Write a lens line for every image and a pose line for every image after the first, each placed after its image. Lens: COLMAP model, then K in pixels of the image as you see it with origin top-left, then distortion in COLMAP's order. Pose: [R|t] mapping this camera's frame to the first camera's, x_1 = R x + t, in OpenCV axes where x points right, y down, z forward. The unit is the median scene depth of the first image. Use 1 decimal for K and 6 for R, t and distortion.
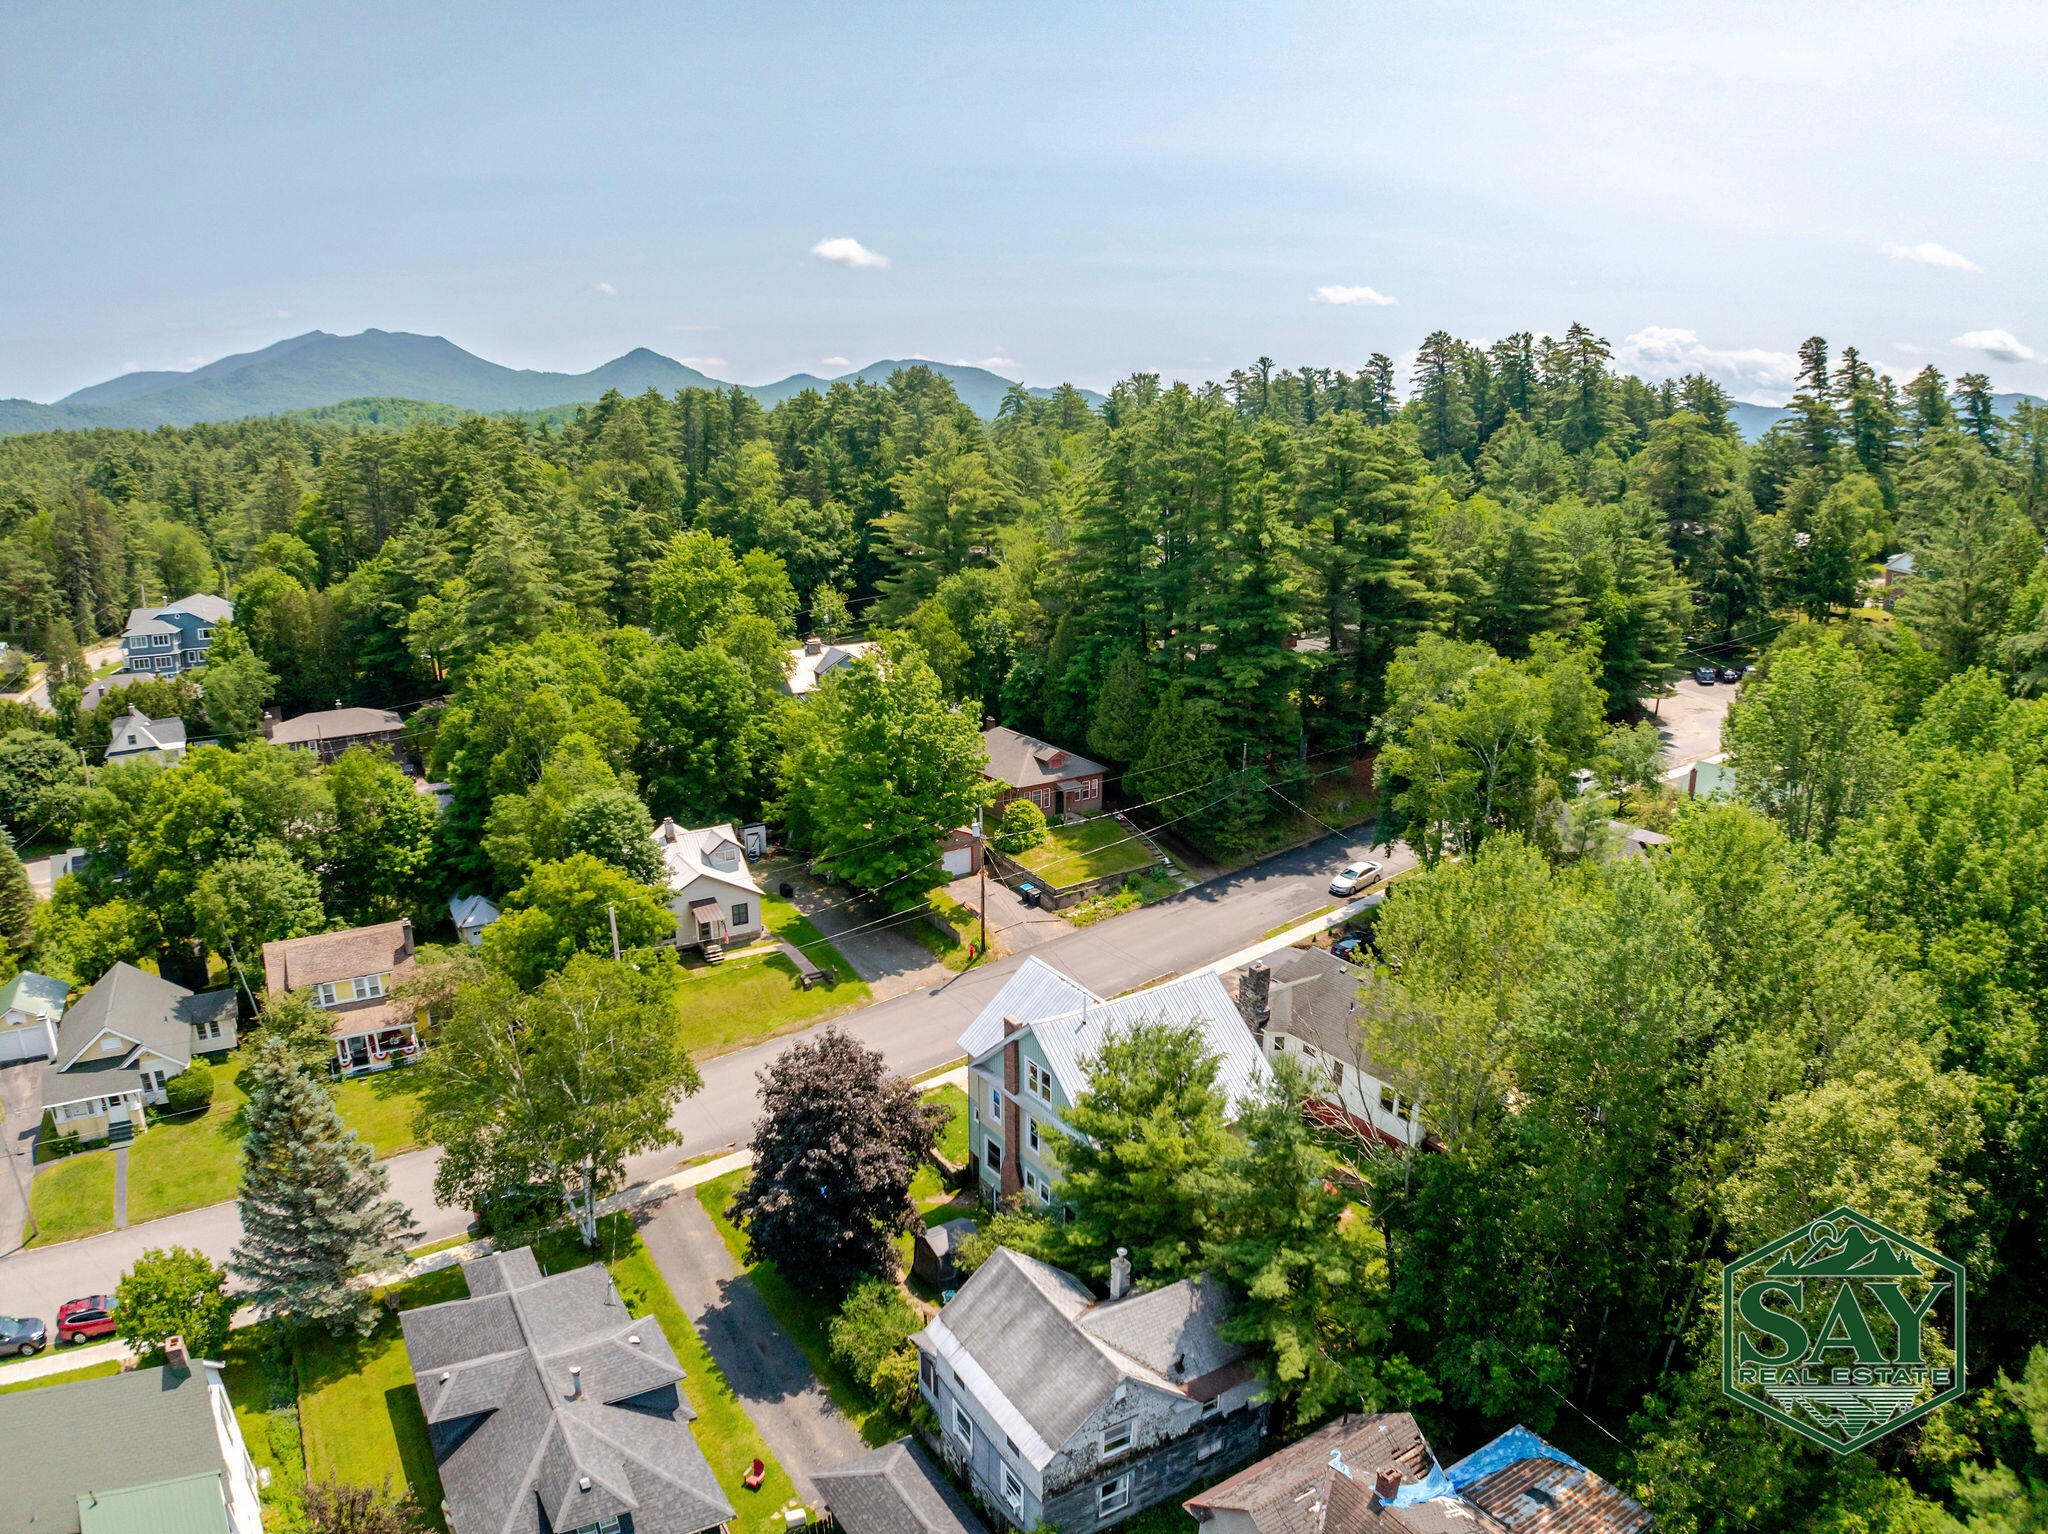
lens RADIAL K [[1271.2, 0, 1019.7], [0, 1271.2, 739.4], [0, 0, 1]] dist [-0.213197, 0.038443]
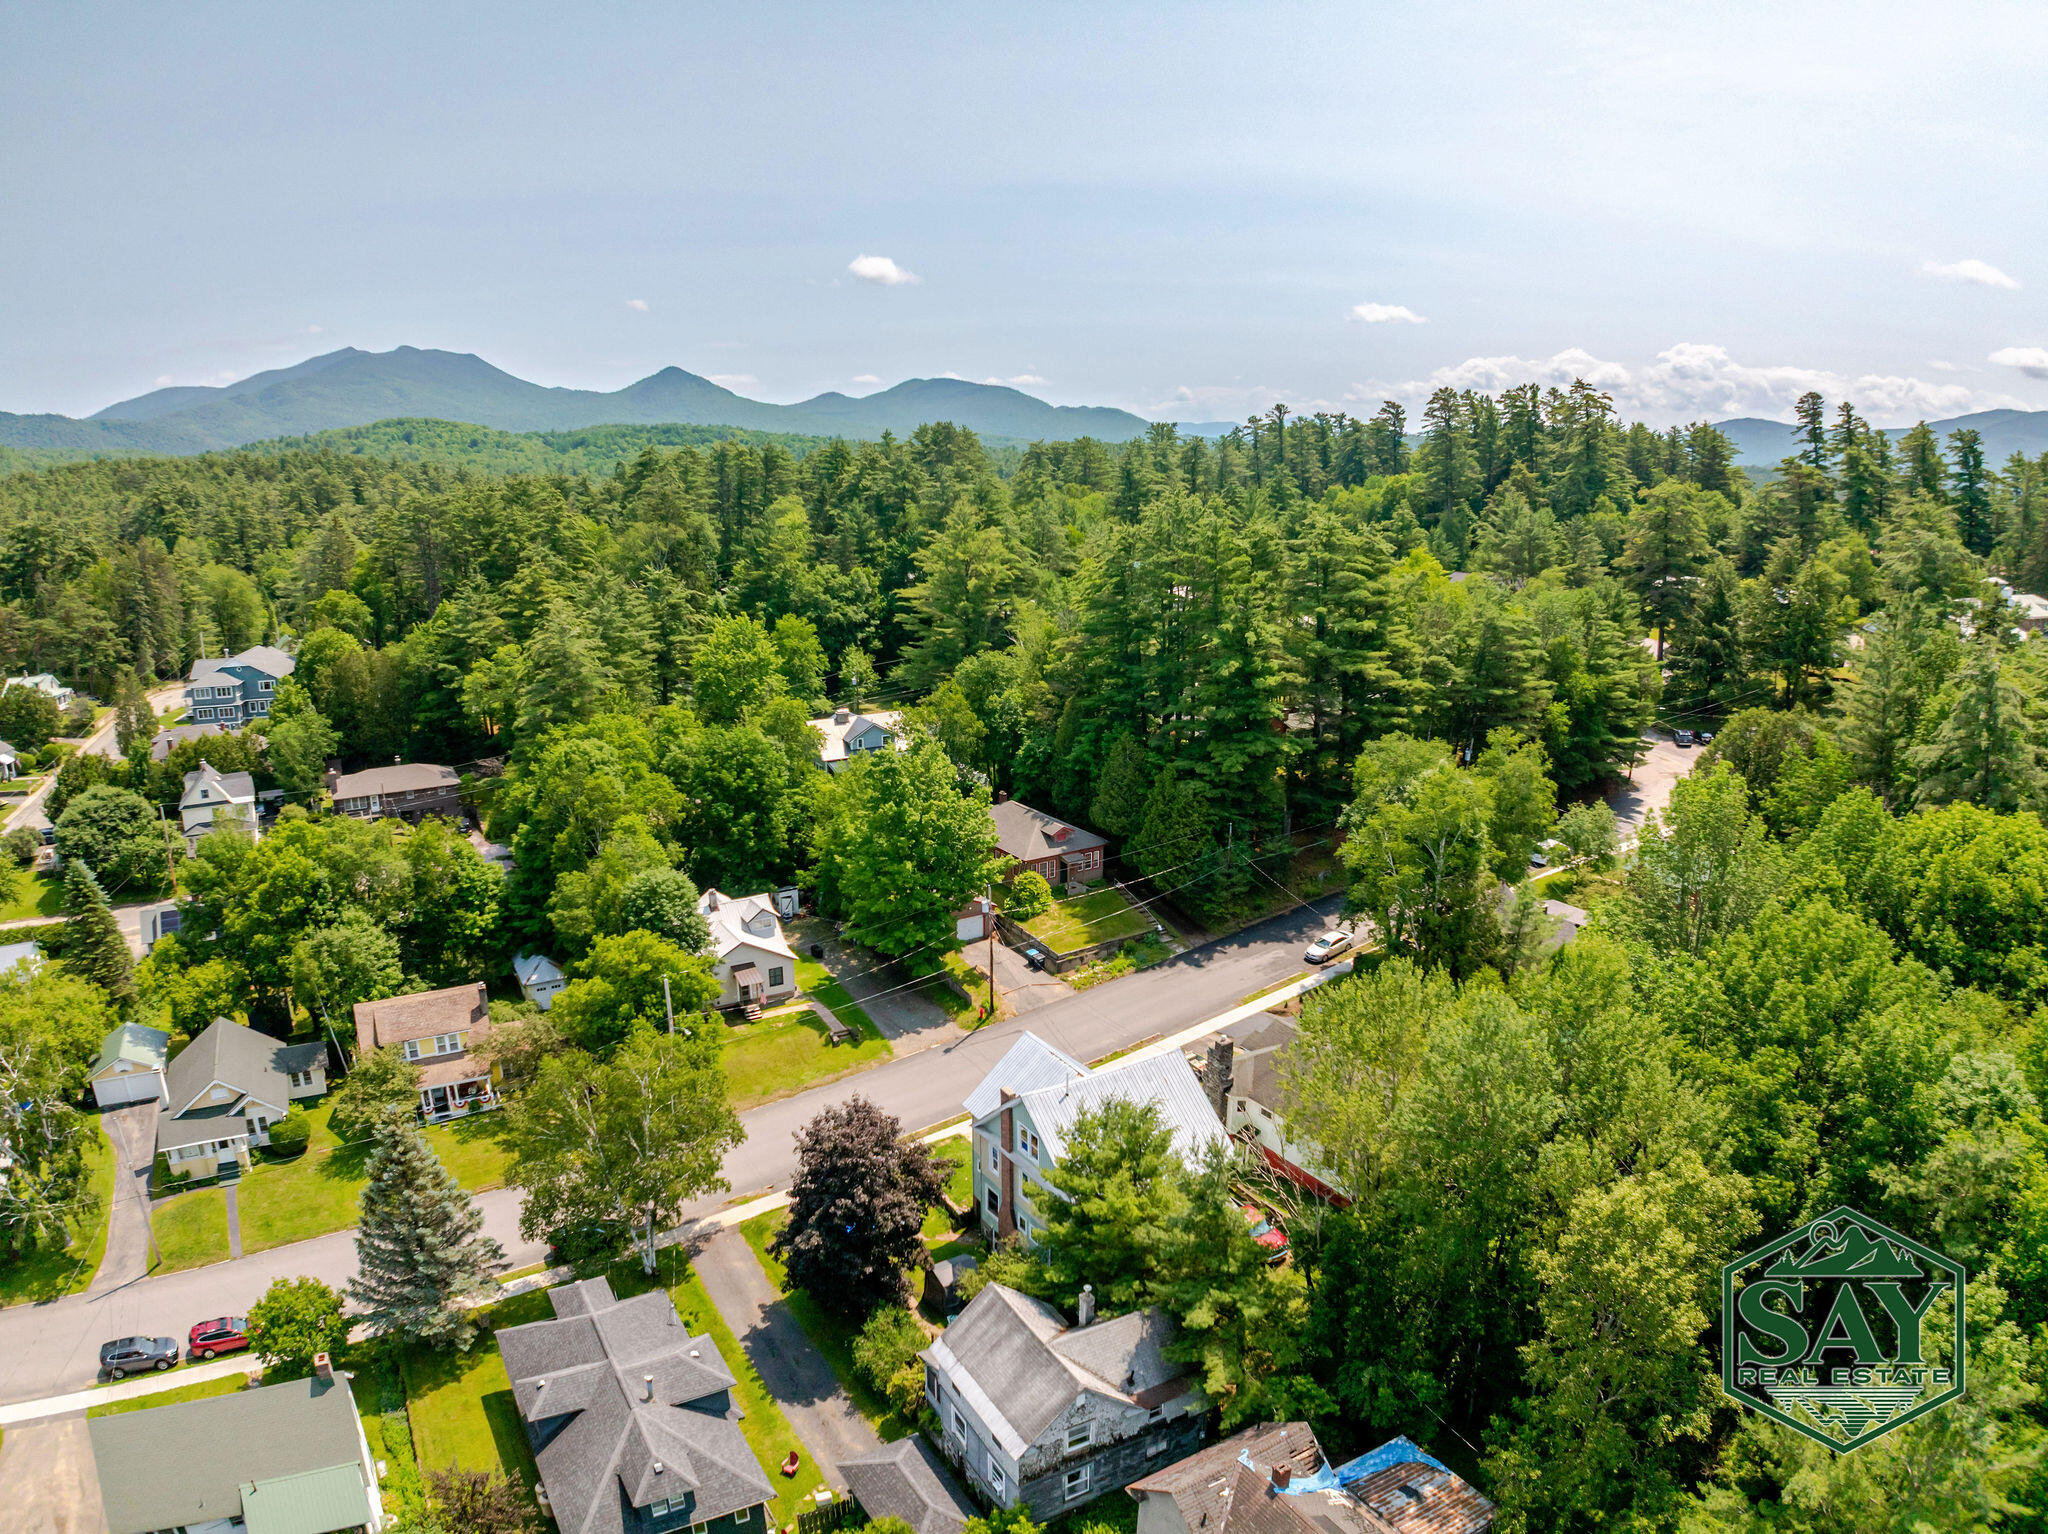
lens RADIAL K [[1271.2, 0, 1019.7], [0, 1271.2, 739.4], [0, 0, 1]] dist [-0.213197, 0.038443]
pose [[0.999750, 0.004121, -0.021985, 0.019567], [-0.004404, 0.999908, -0.012818, -0.061307], [0.021930, 0.012912, 0.999676, -0.123045]]
